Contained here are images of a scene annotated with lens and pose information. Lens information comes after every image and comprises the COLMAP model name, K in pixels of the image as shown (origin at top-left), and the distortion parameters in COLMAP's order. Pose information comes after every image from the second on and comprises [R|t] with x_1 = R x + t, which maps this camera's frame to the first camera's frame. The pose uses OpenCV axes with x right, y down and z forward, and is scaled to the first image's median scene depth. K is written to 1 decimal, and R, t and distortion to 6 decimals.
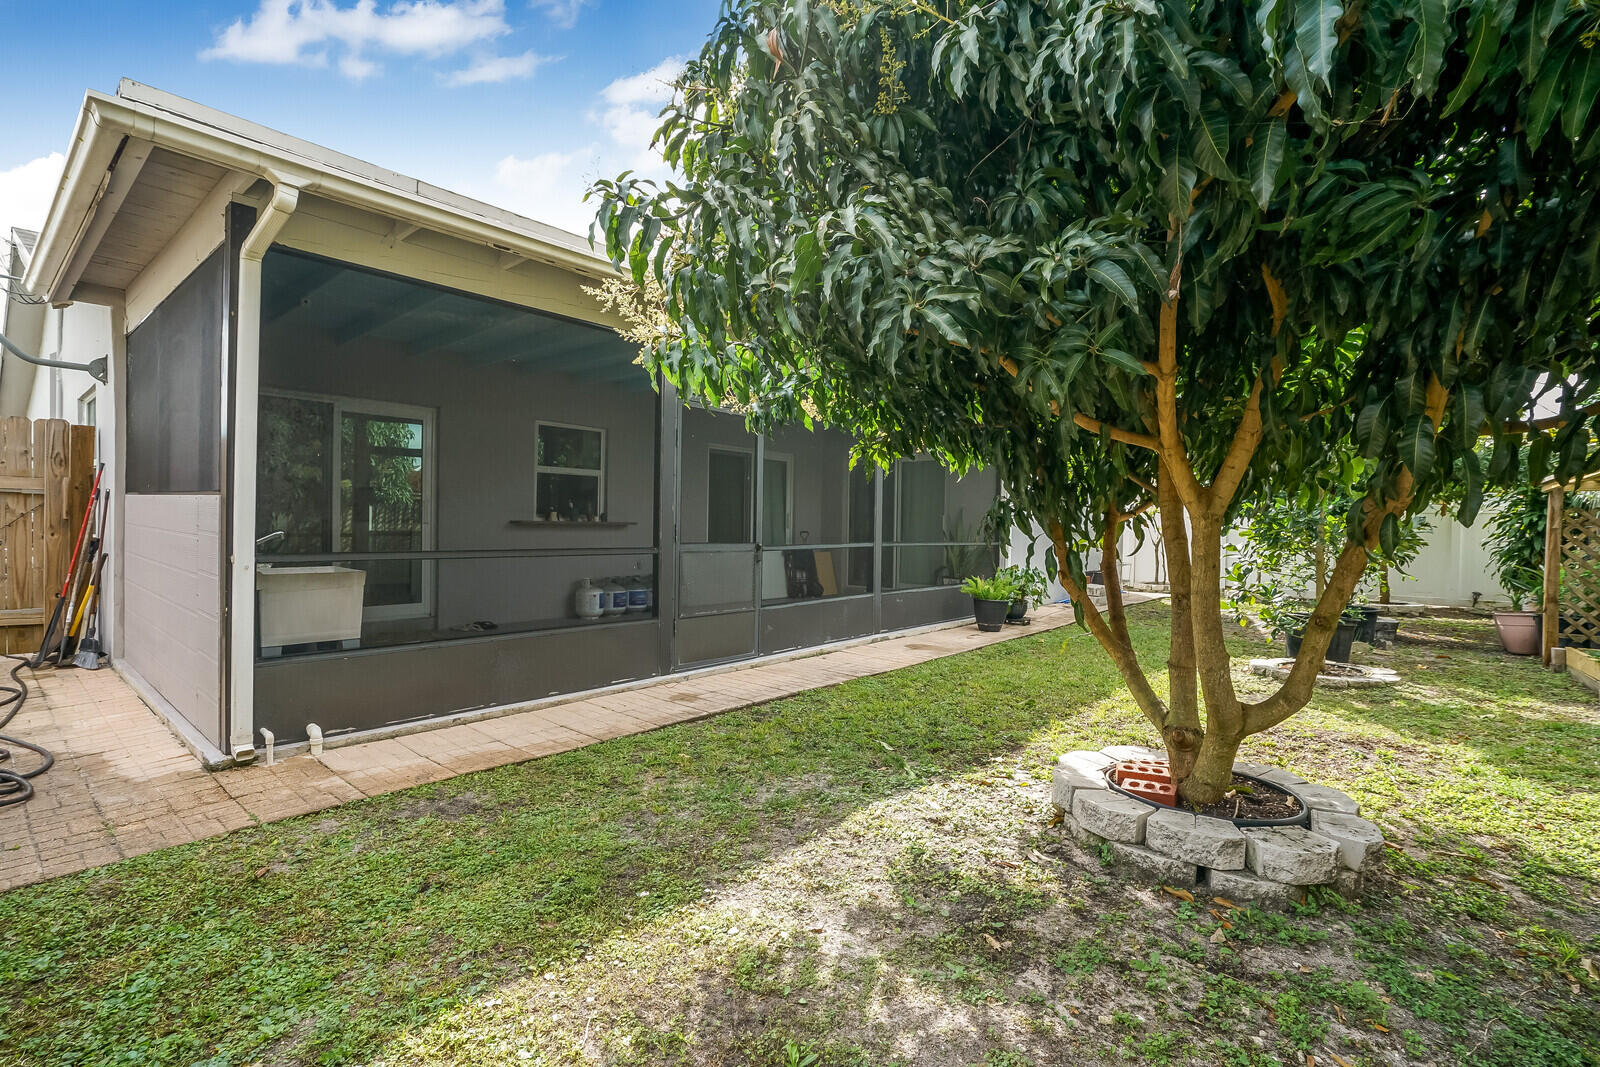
lens RADIAL K [[740.7, 0, 800.0], [0, 740.7, 533.5], [0, 0, 1]] dist [-0.047983, 0.000337]
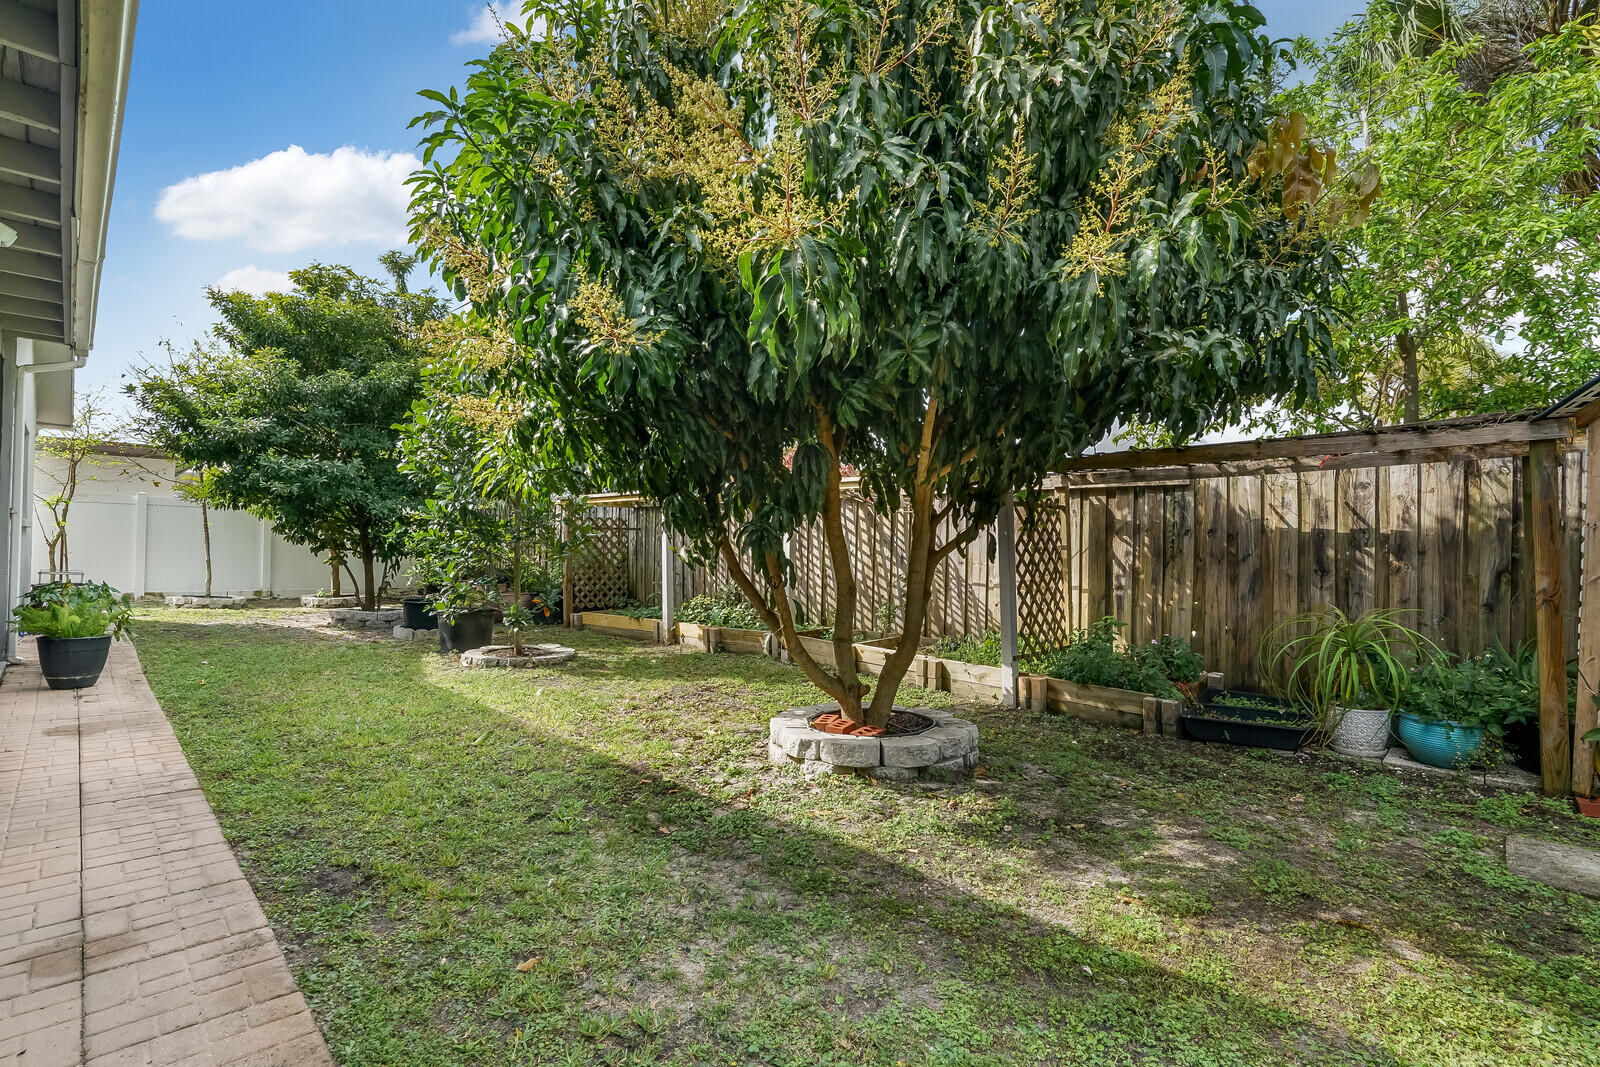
lens RADIAL K [[740.7, 0, 800.0], [0, 740.7, 533.5], [0, 0, 1]] dist [-0.047983, 0.000337]
pose [[0.089400, -0.002451, 0.995993, -1.010894], [-0.006089, 0.999977, 0.003007, -0.015183], [-0.995977, -0.006334, 0.089383, 1.174830]]
